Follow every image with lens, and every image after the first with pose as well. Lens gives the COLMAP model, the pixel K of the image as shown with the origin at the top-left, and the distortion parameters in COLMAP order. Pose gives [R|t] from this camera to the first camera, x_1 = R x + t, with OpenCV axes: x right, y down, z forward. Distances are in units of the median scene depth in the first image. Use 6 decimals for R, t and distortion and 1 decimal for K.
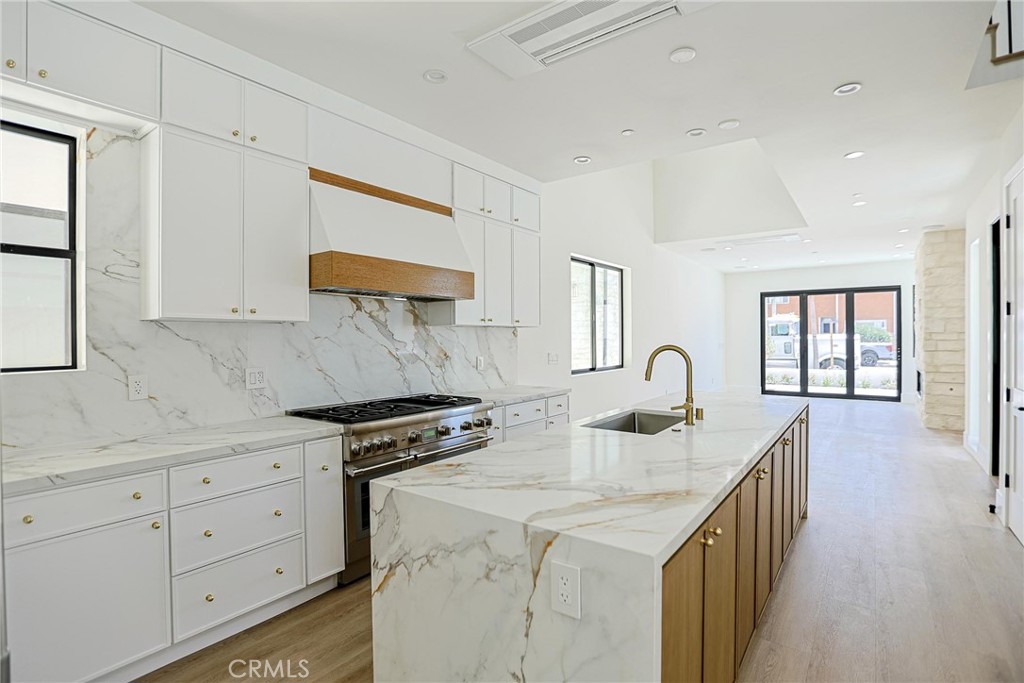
lens RADIAL K [[494.7, 0, 515.8], [0, 494.7, 342.6], [0, 0, 1]] dist [-0.061338, 0.028759]
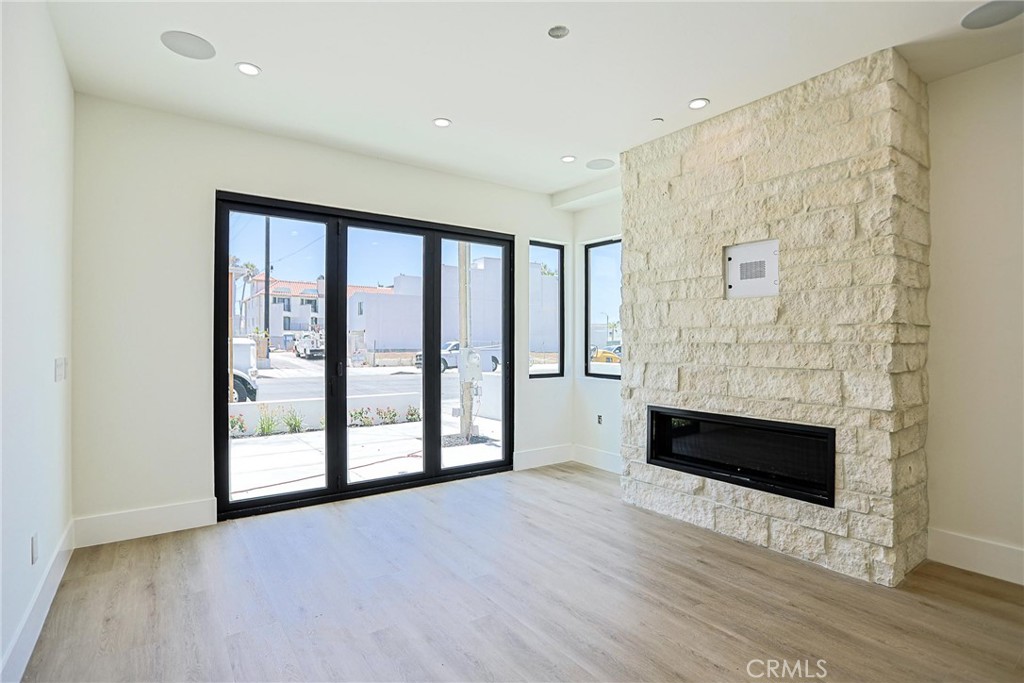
lens RADIAL K [[504.6, 0, 519.4], [0, 504.6, 340.4], [0, 0, 1]] dist [-0.061838, 0.031639]
pose [[0.298192, 0.012138, 0.954429, 0.726263], [0.003741, 0.999897, -0.013885, -0.006889], [-0.954499, 0.007711, 0.298116, 2.007905]]
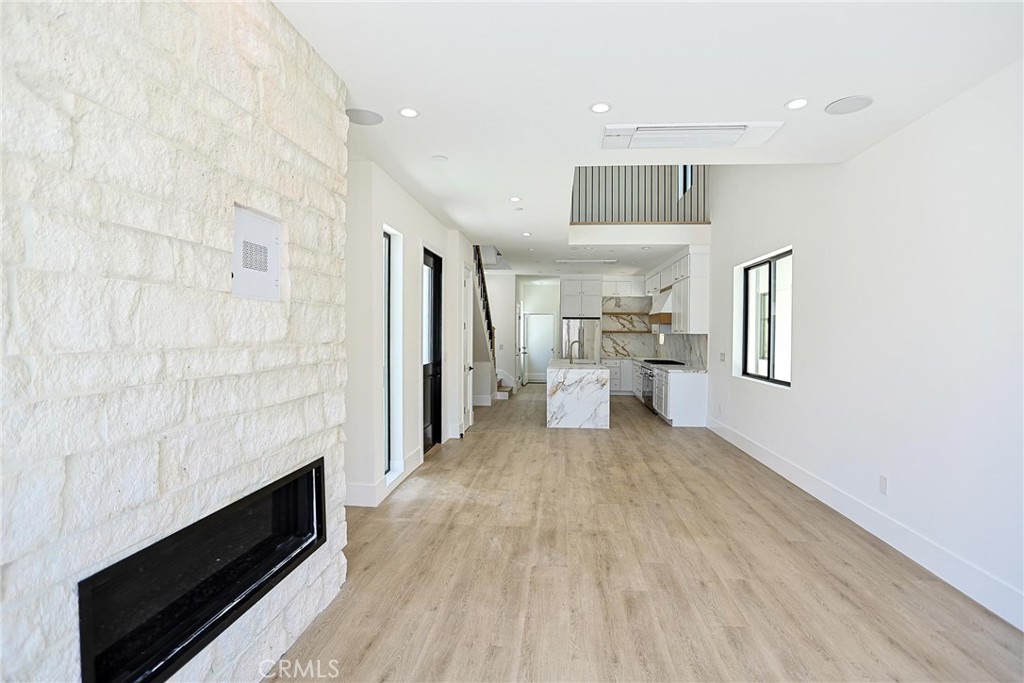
lens RADIAL K [[504.6, 0, 519.4], [0, 504.6, 340.4], [0, 0, 1]] dist [-0.061838, 0.031639]
pose [[-0.849689, 0.009378, -0.527201, 1.641110], [-0.005225, 0.999643, 0.026204, -0.058315], [0.527259, 0.025020, -0.849336, 2.466640]]
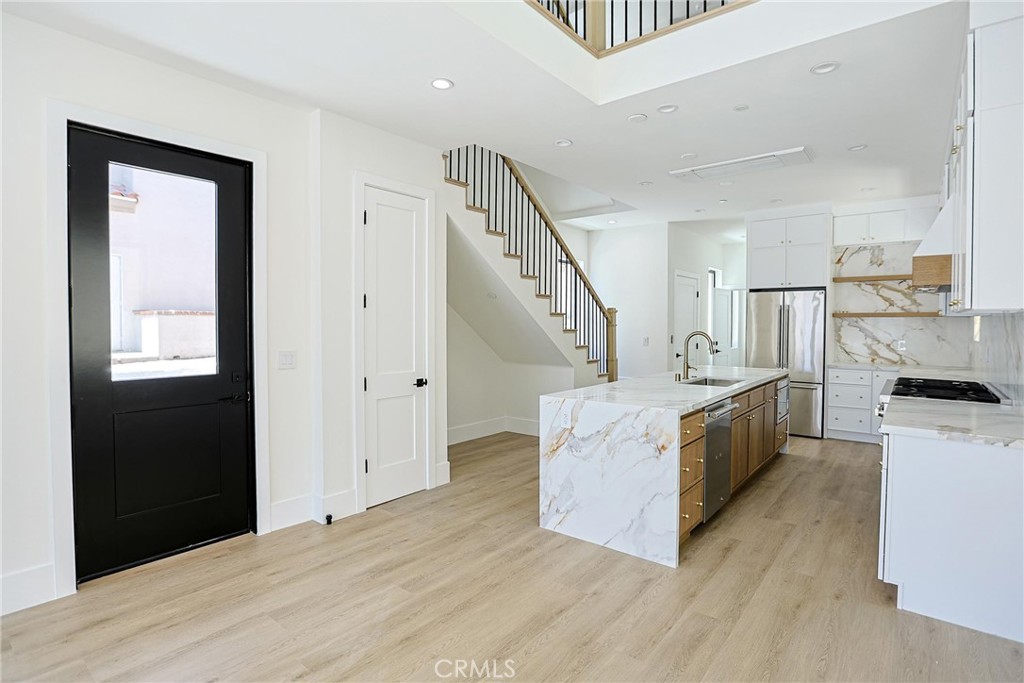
lens RADIAL K [[509.2, 0, 517.2], [0, 509.2, 335.3], [0, 0, 1]] dist [-0.063096, 0.030096]
pose [[-0.999170, 0.004723, 0.040466, 0.544238], [0.006092, 0.999411, 0.033780, -0.027972], [-0.040283, 0.033999, -0.998610, 1.737198]]
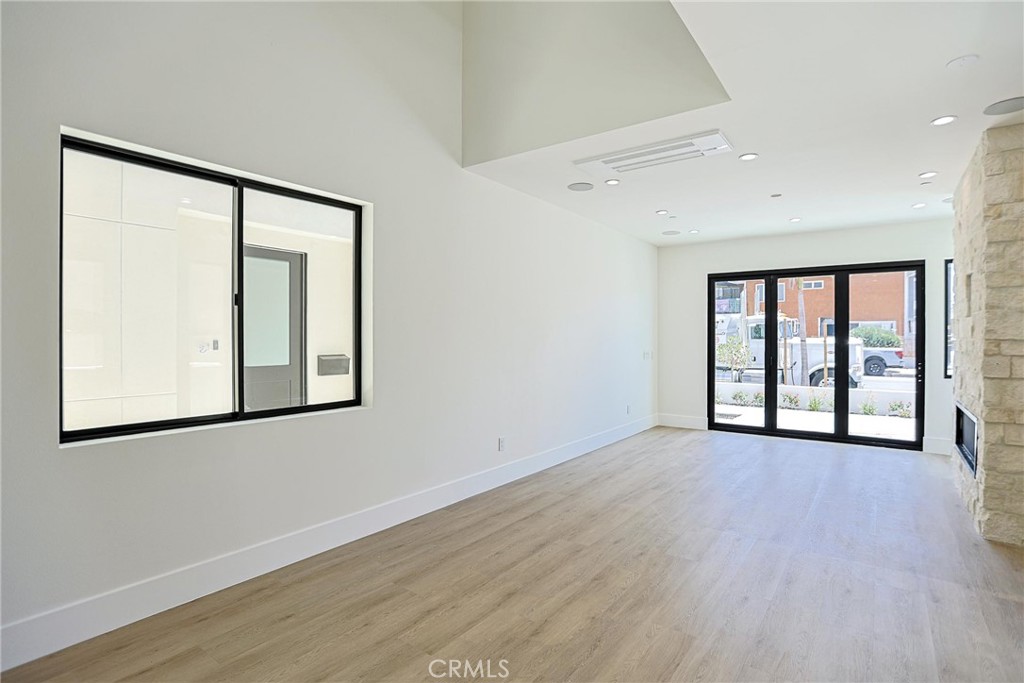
lens RADIAL K [[505.5, 0, 512.0], [0, 505.5, 341.5], [0, 0, 1]] dist [-0.051163, 0.020597]
pose [[0.999949, 0.009475, -0.003418, 0.666972], [-0.009477, 0.999955, -0.000714, -0.024570], [0.003411, 0.000747, 0.999994, 0.889261]]
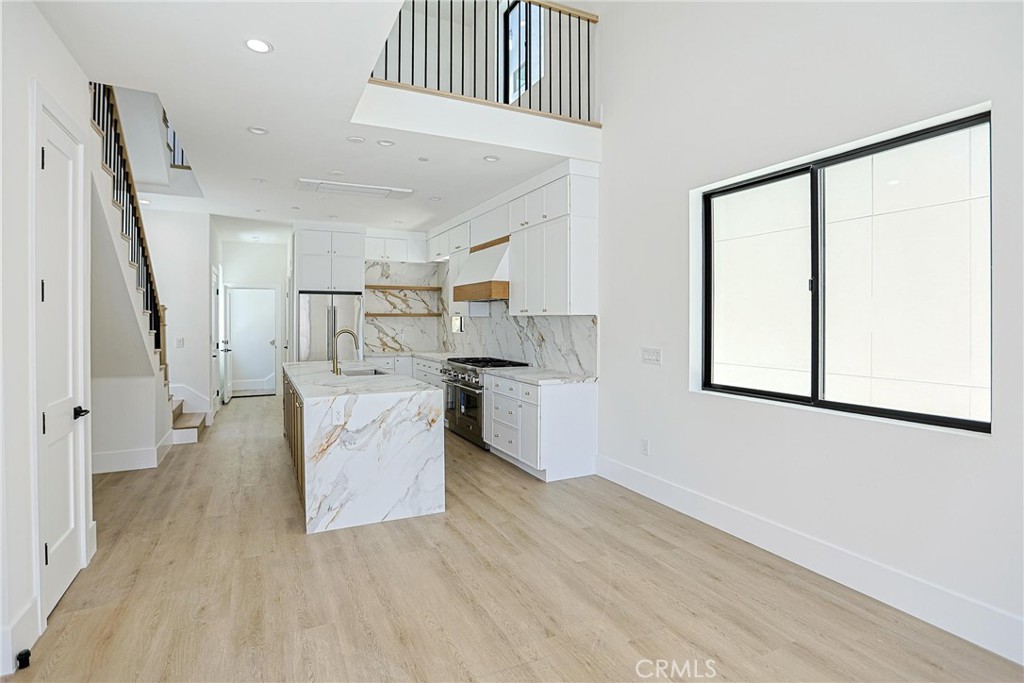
lens RADIAL K [[513.7, 0, 513.1], [0, 513.7, 322.9], [0, 0, 1]] dist [-0.064575, 0.034367]
pose [[-0.452949, 0.011063, -0.891468, 1.118722], [-0.005554, 0.999869, 0.015231, -0.035037], [0.891519, 0.011850, -0.452828, 1.564970]]
